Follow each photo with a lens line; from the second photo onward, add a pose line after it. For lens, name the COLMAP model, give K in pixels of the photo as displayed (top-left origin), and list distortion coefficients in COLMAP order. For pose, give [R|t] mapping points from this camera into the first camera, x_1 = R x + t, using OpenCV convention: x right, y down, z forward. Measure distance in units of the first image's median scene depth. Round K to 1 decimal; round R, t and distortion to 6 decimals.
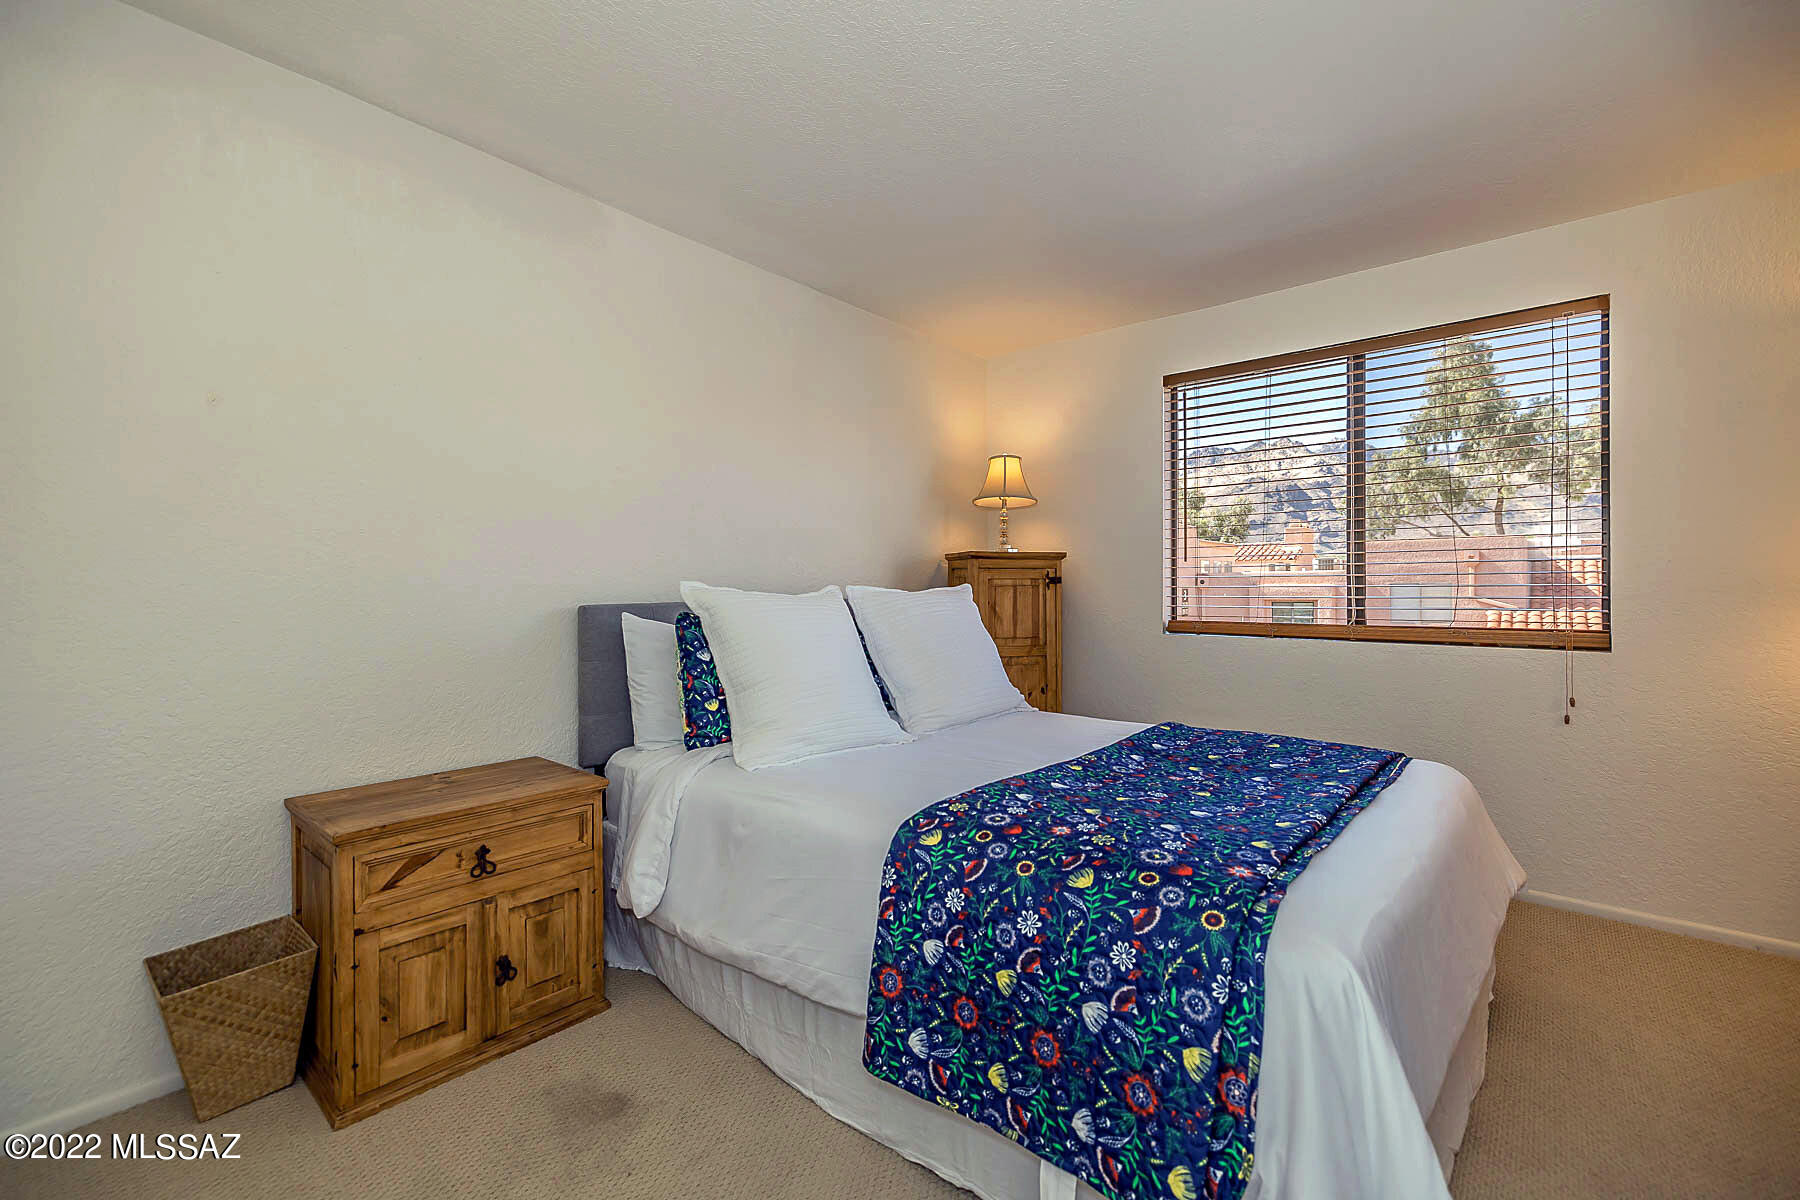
lens RADIAL K [[841.0, 0, 801.8], [0, 841.0, 593.4], [0, 0, 1]] dist [0.002250, 0.000104]
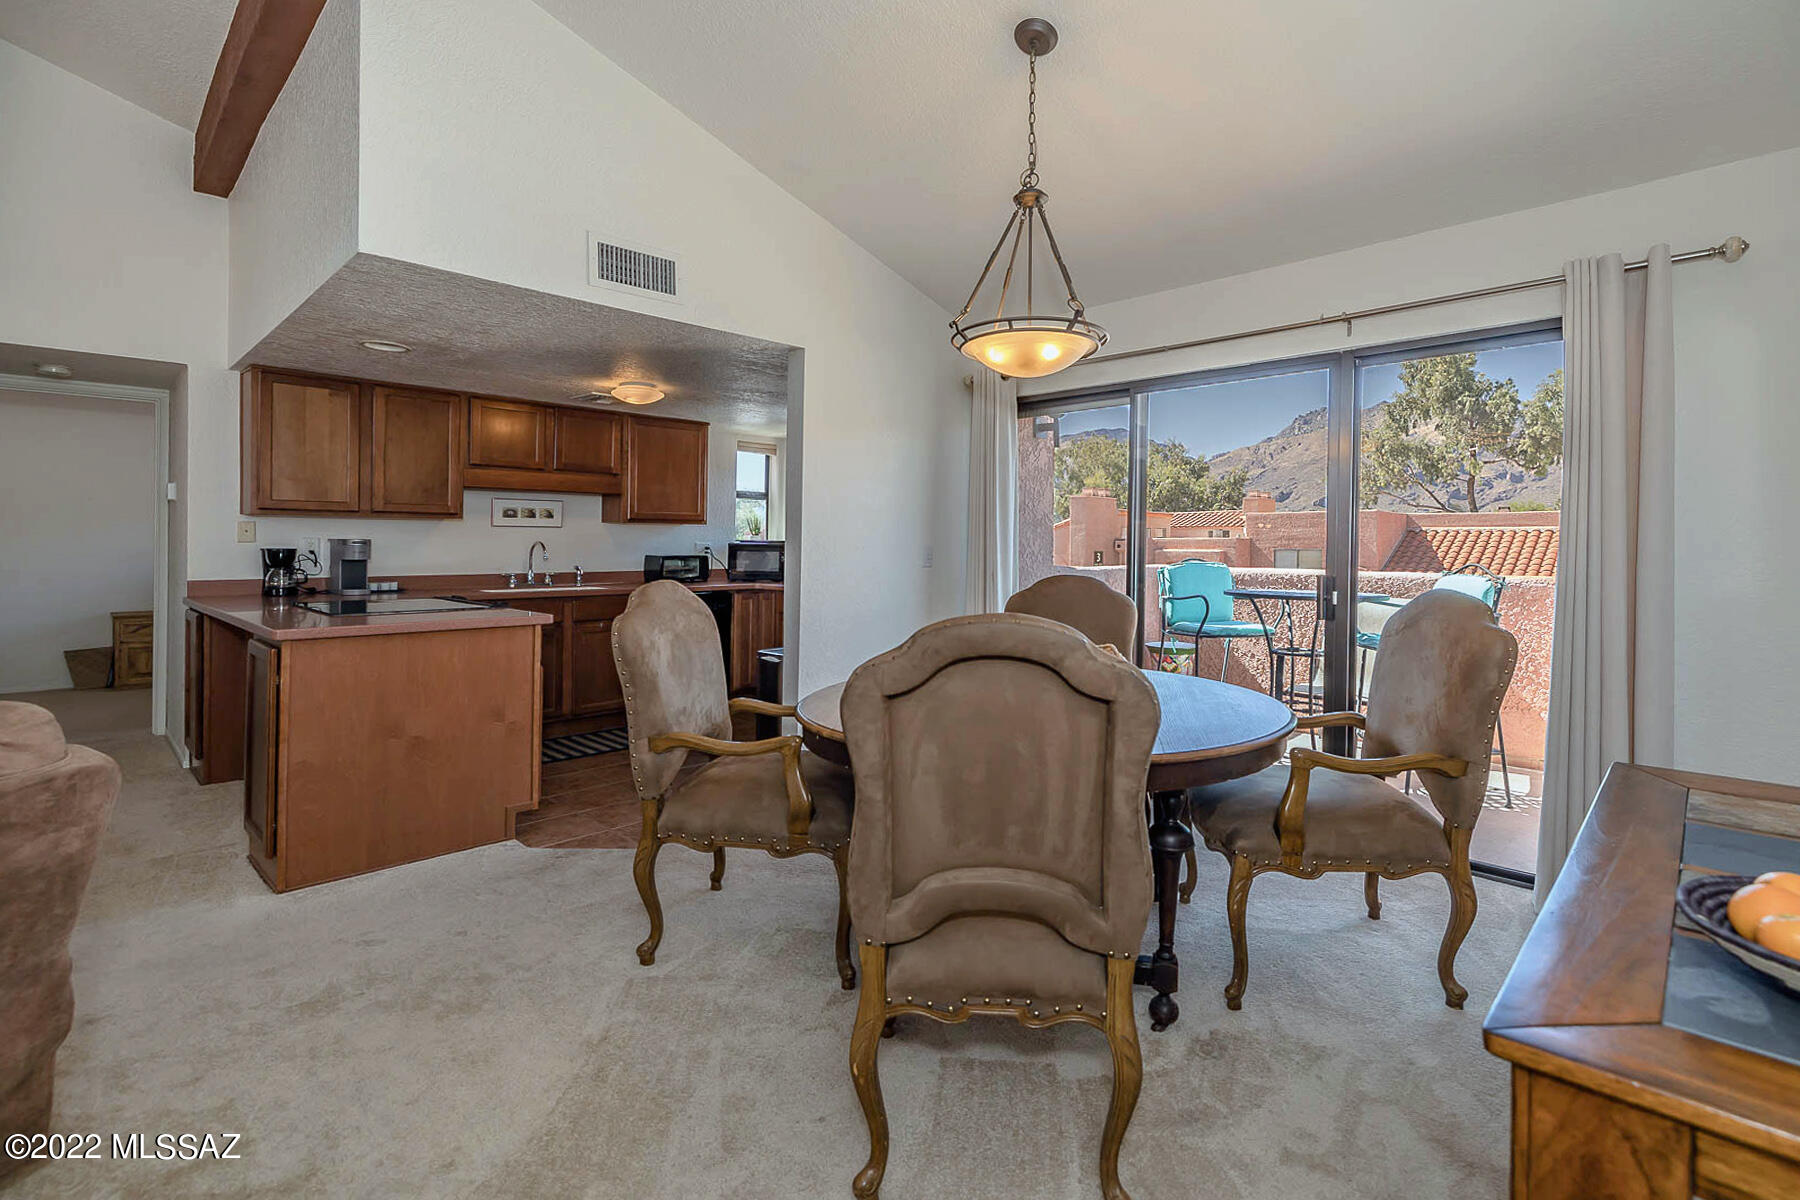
lens RADIAL K [[849.0, 0, 910.4], [0, 849.0, 537.1], [0, 0, 1]] dist [0.000462, -0.000215]
pose [[0.999751, 0.009752, 0.020065, 2.600975], [-0.009385, 0.999788, -0.018329, -0.020787], [-0.020240, 0.018136, 0.999631, -2.555483]]
